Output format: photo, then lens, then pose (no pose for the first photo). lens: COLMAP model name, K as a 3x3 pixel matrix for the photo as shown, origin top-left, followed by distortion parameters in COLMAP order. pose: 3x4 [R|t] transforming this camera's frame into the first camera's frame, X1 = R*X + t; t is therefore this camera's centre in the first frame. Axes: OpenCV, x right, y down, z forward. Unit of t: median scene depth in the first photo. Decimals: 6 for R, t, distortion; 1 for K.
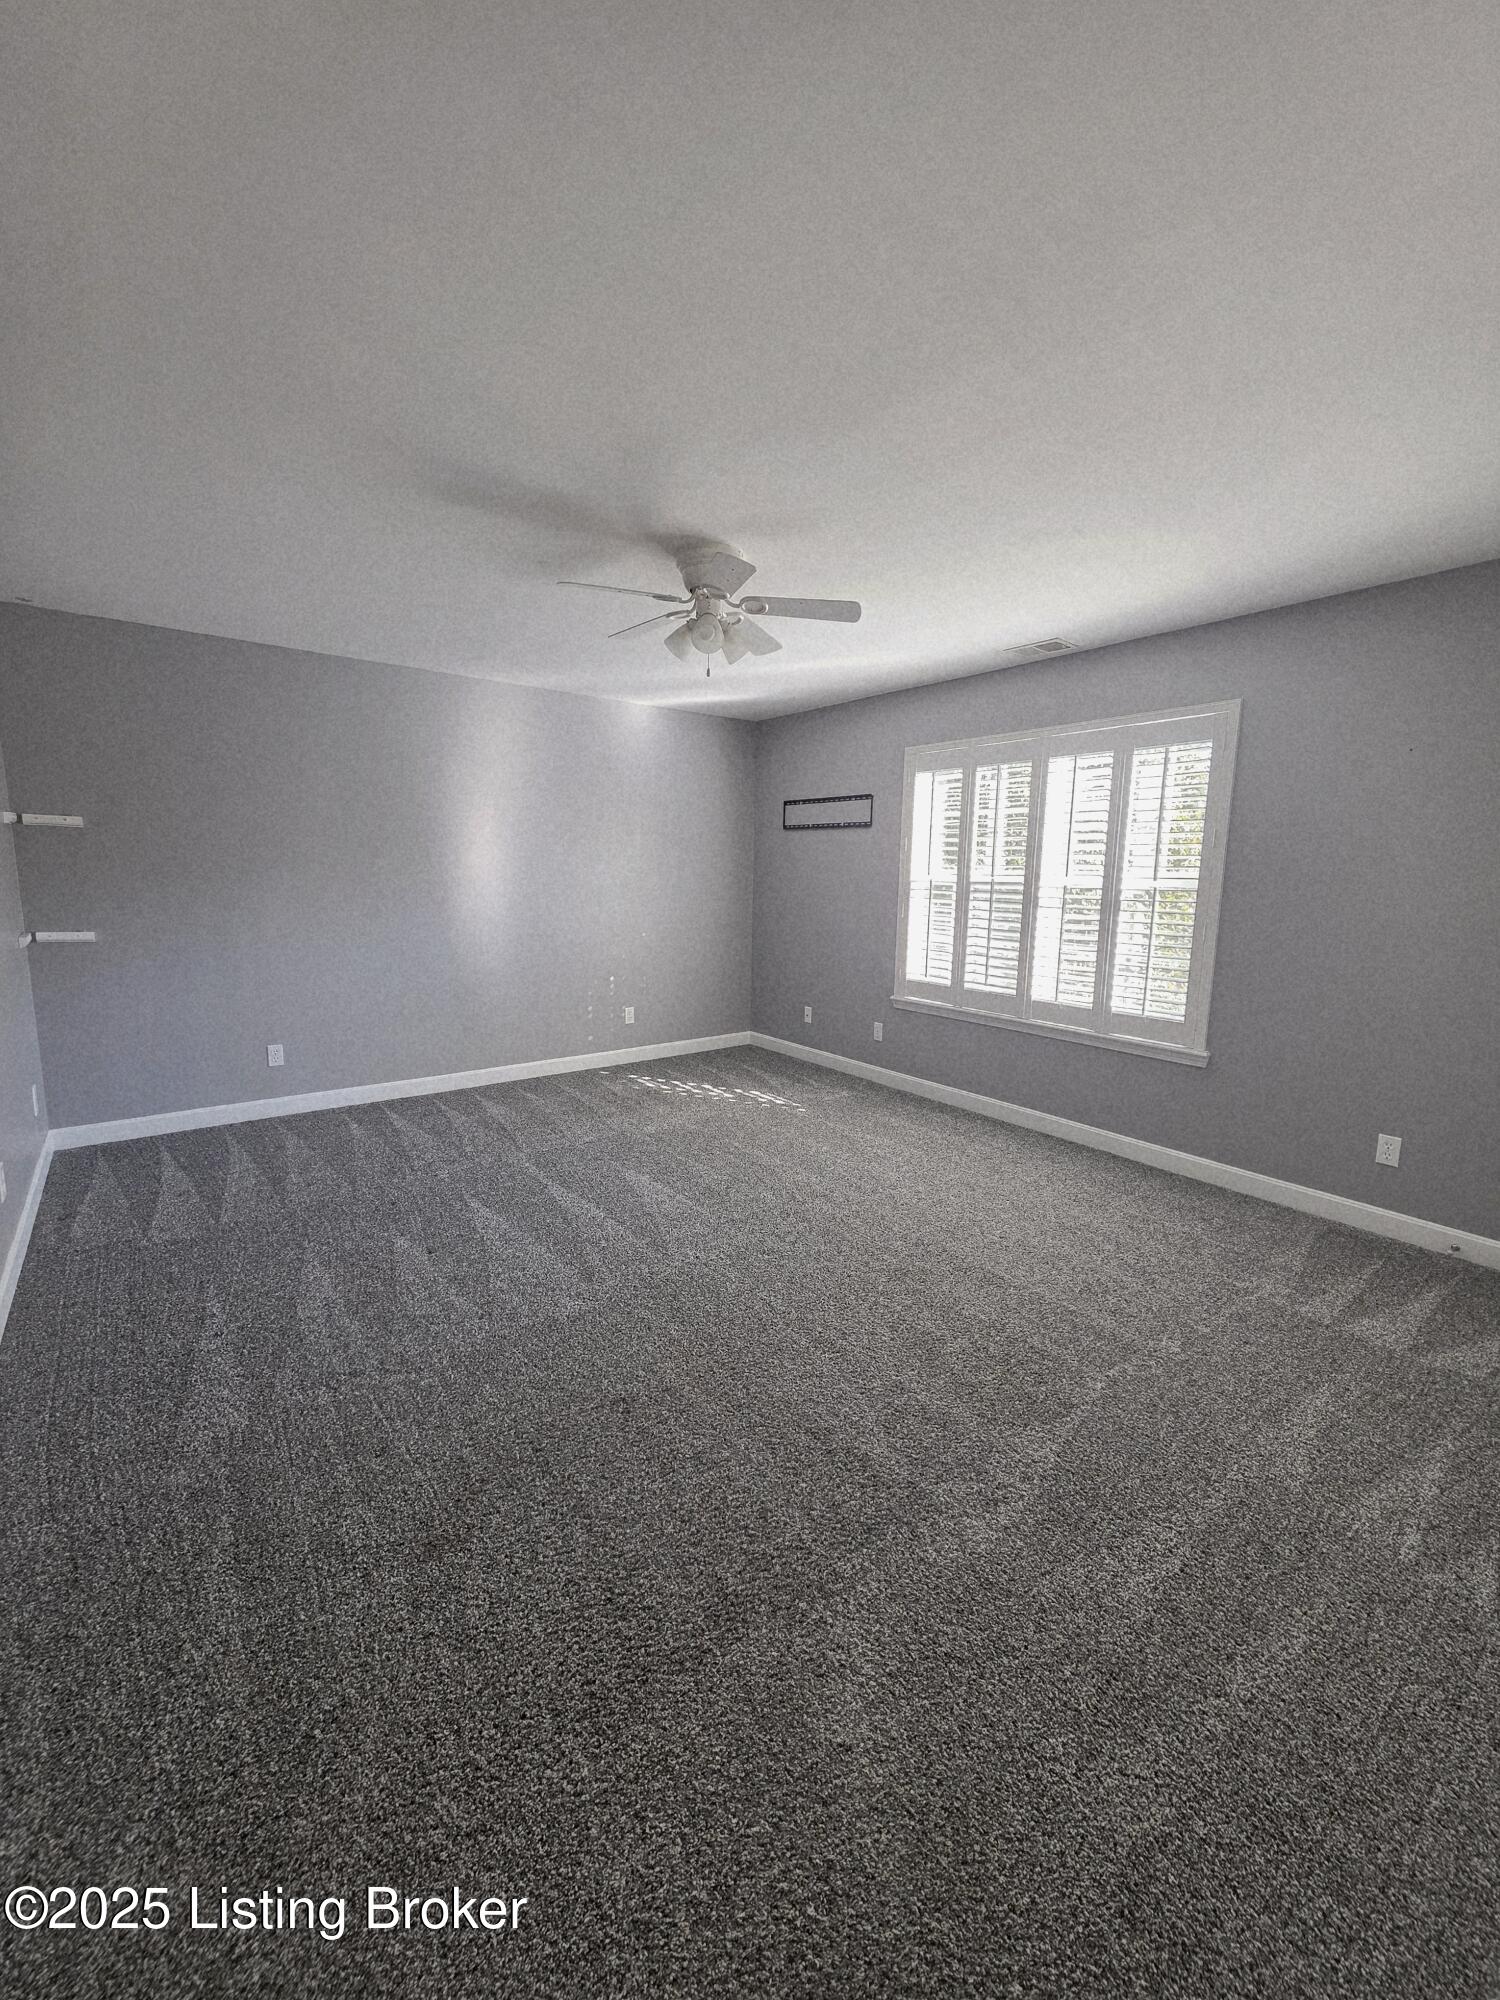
lens RADIAL K [[797.3, 0, 757.9], [0, 797.3, 1002.3], [0, 0, 1]] dist [0.003101, -0.000295]
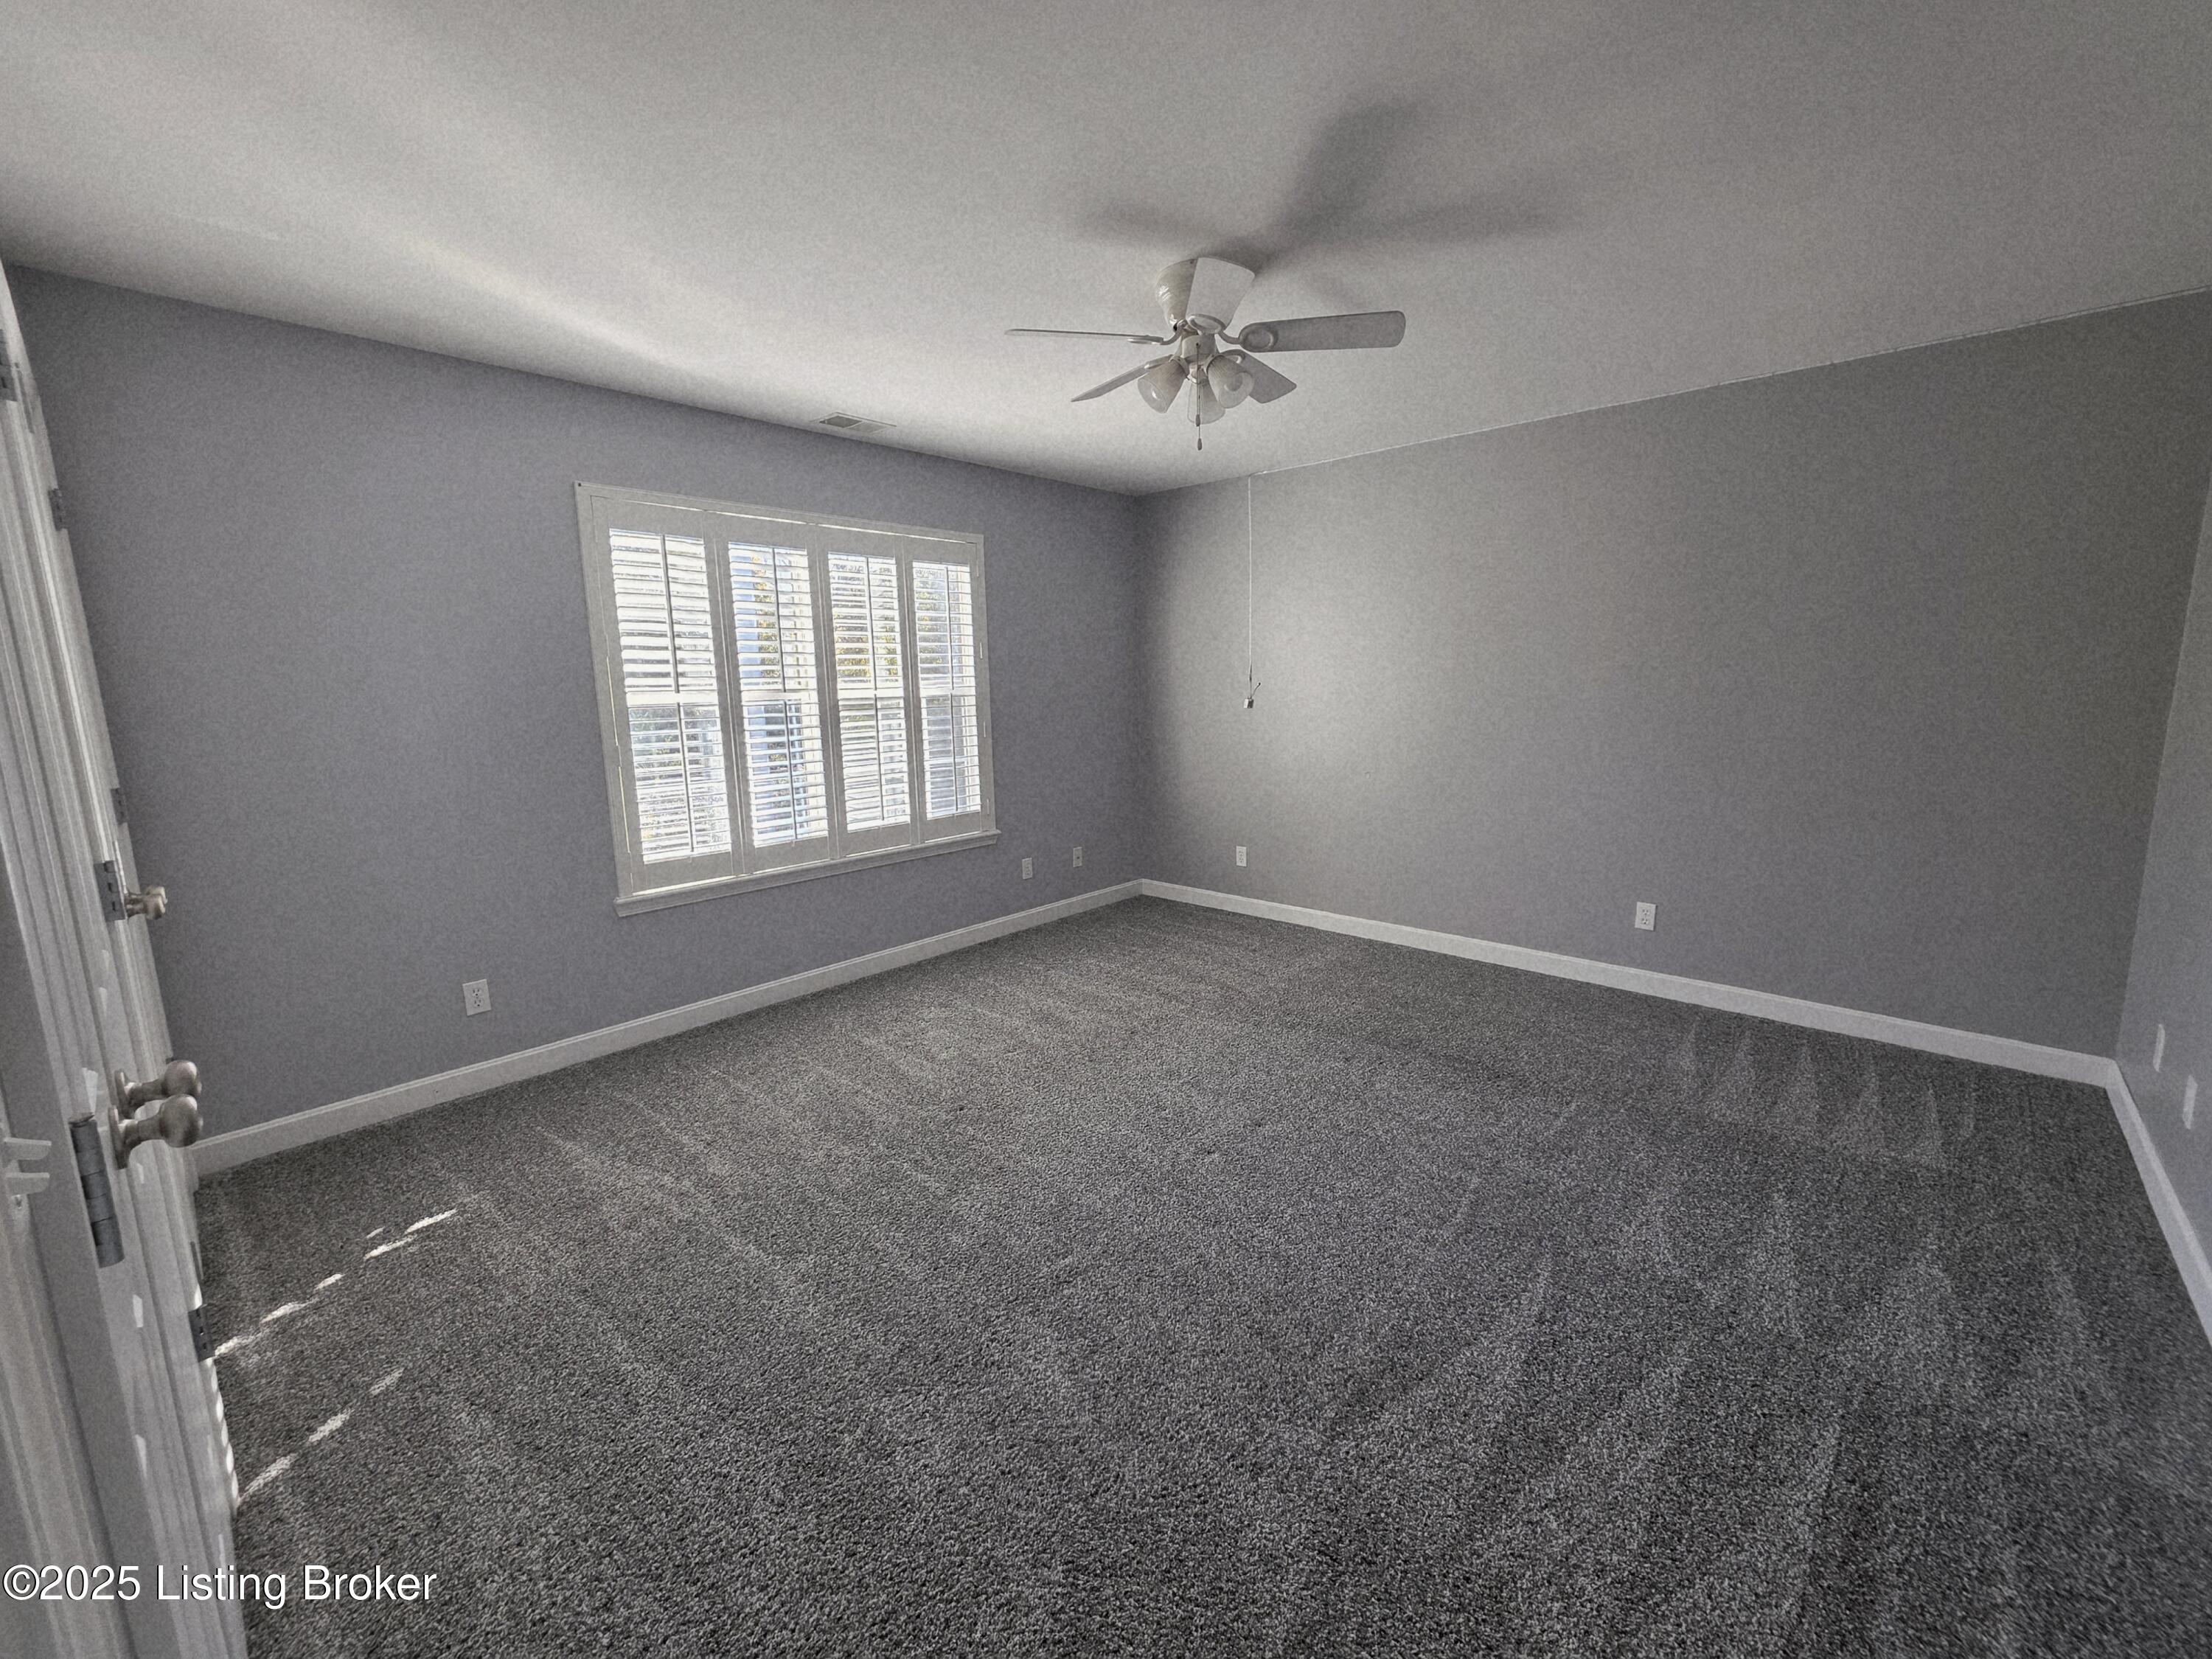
lens RADIAL K [[881.8, 0, 1106.0], [0, 881.8, 829.5], [0, 0, 1]] dist [0.003101, -0.000295]
pose [[-0.179642, -0.172042, 0.968571, -0.633319], [0.181233, 0.961947, 0.204479, -0.152611], [-0.966894, 0.212270, -0.141627, 0.881690]]
